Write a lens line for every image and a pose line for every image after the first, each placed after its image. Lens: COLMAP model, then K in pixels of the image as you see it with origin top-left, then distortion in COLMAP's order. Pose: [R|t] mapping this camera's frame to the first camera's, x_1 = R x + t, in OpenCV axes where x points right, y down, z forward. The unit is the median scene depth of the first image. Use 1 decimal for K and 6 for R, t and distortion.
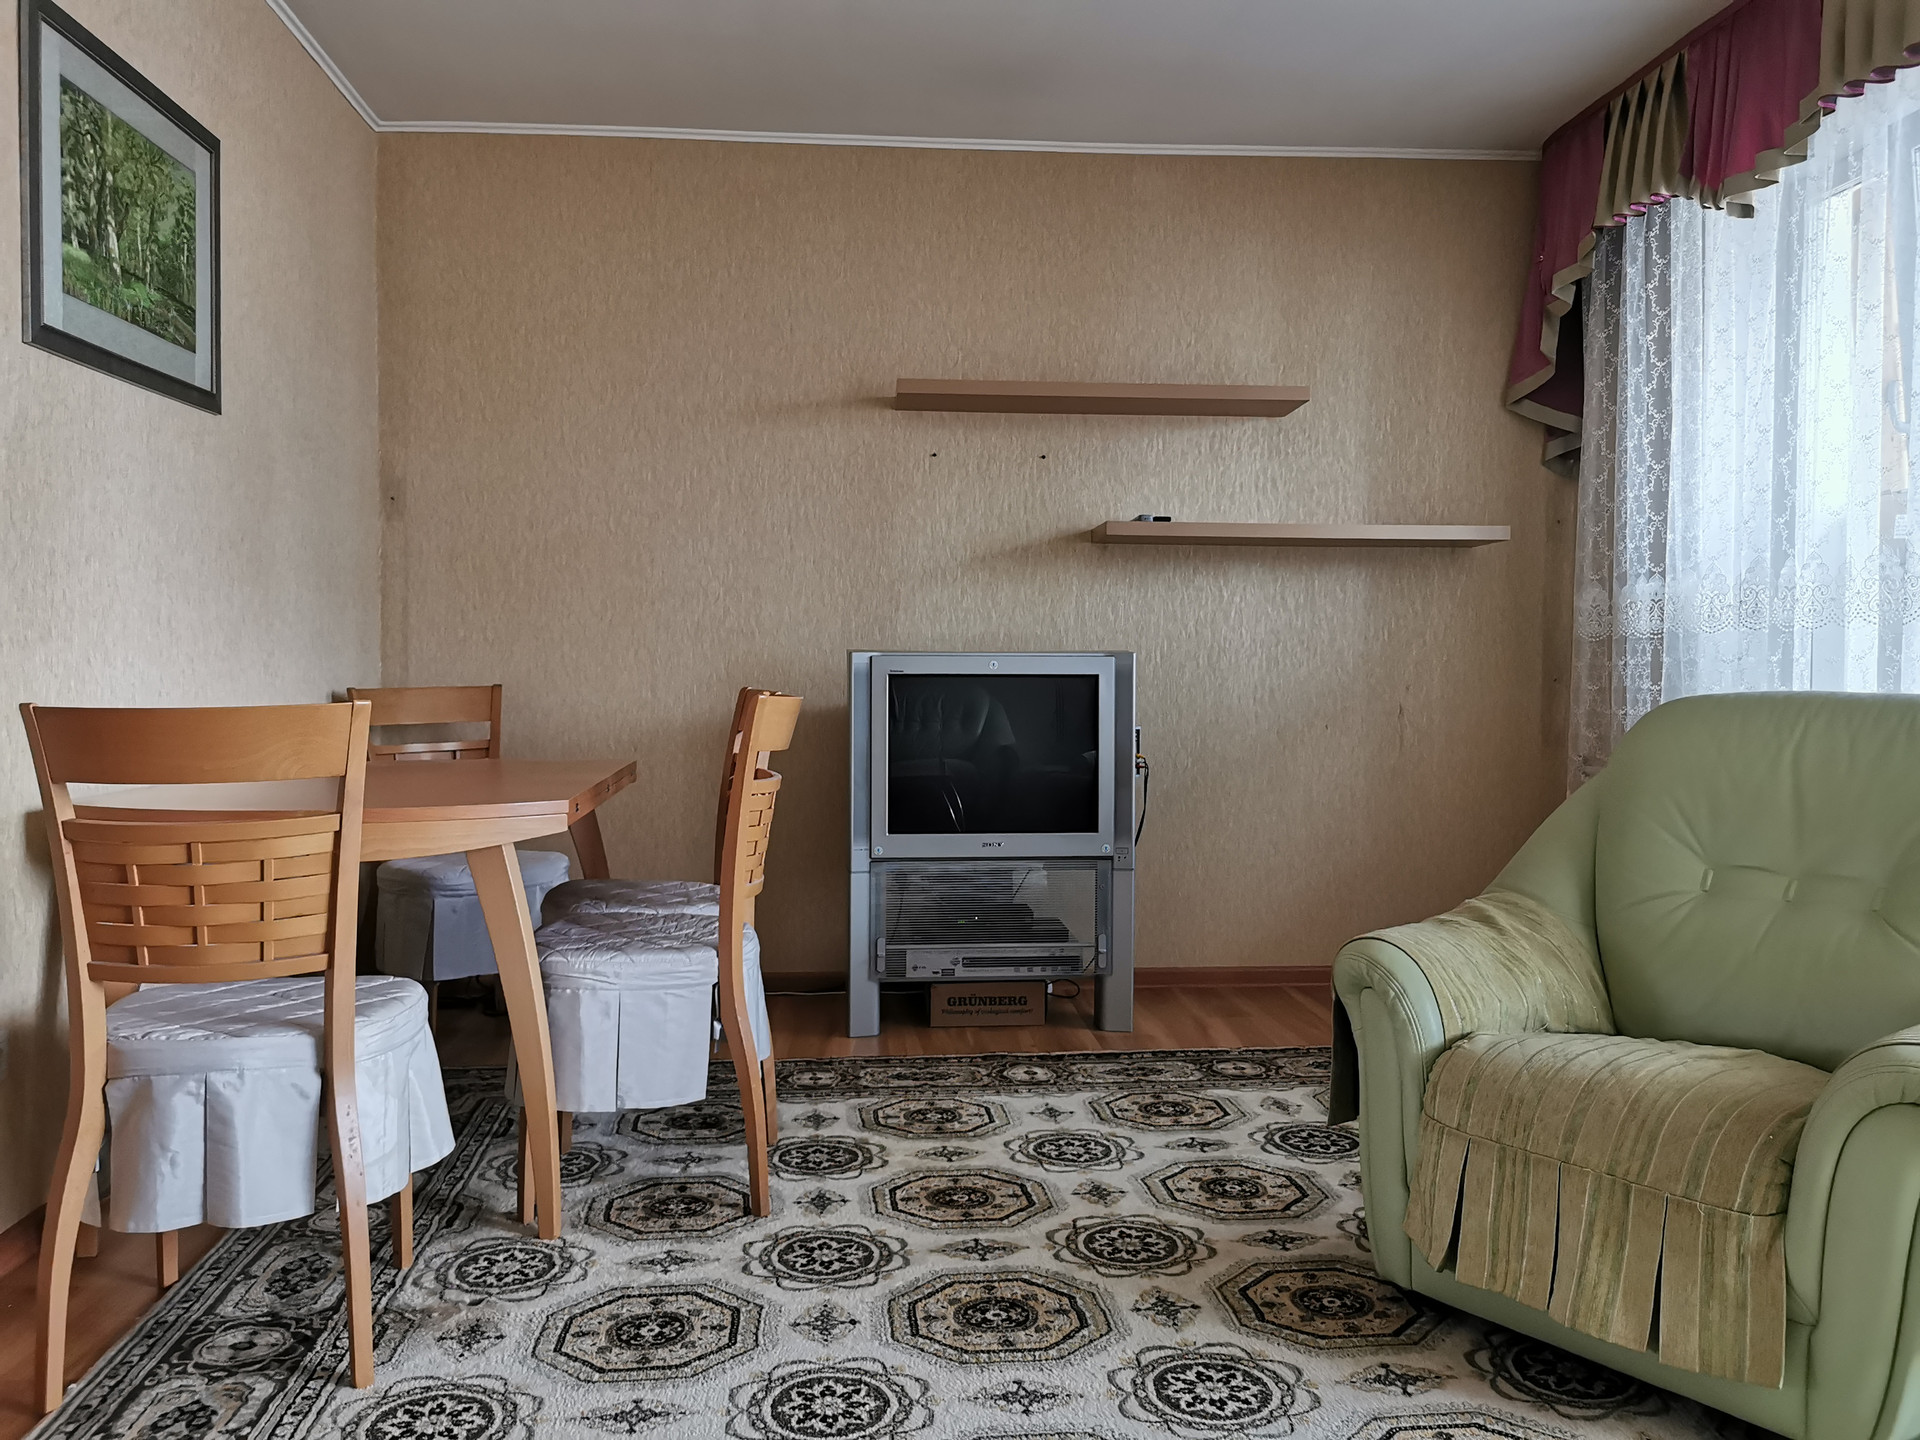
lens RADIAL K [[1489.3, 0, 958.7], [0, 1489.3, 685.0], [0, 0, 1]] dist [0.046732, -0.057156]
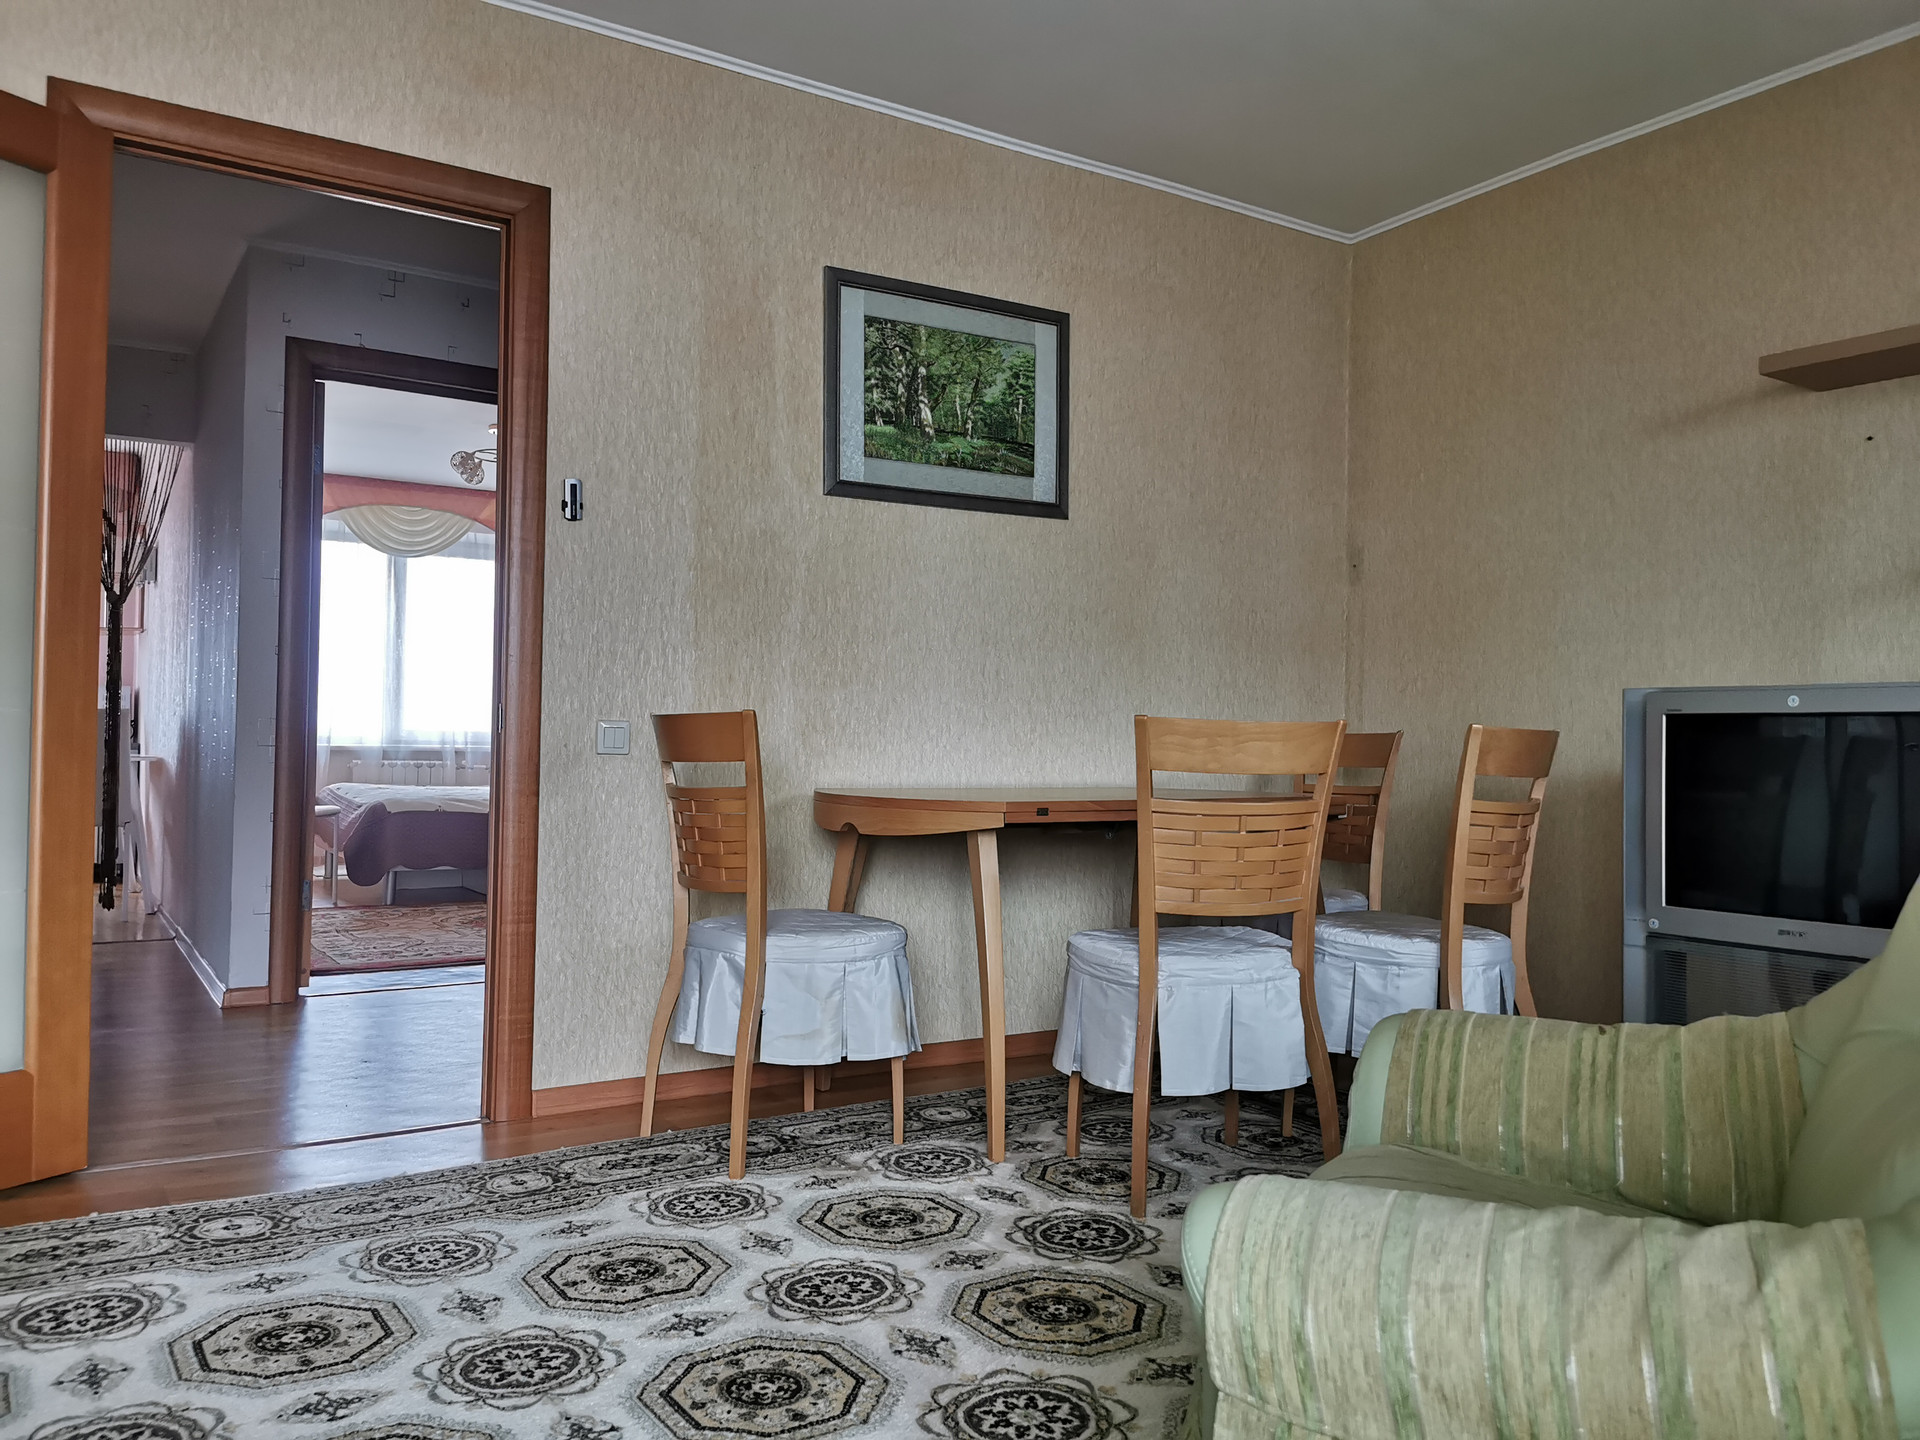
lens RADIAL K [[1489.3, 0, 989.9], [0, 1489.3, 718.1], [0, 0, 1]] dist [0.046732, -0.057156]
pose [[0.475679, -0.010026, -0.879562, 0.789375], [-0.023975, 0.999416, -0.024358, 0.037251], [0.879292, 0.032674, 0.475161, 0.399559]]
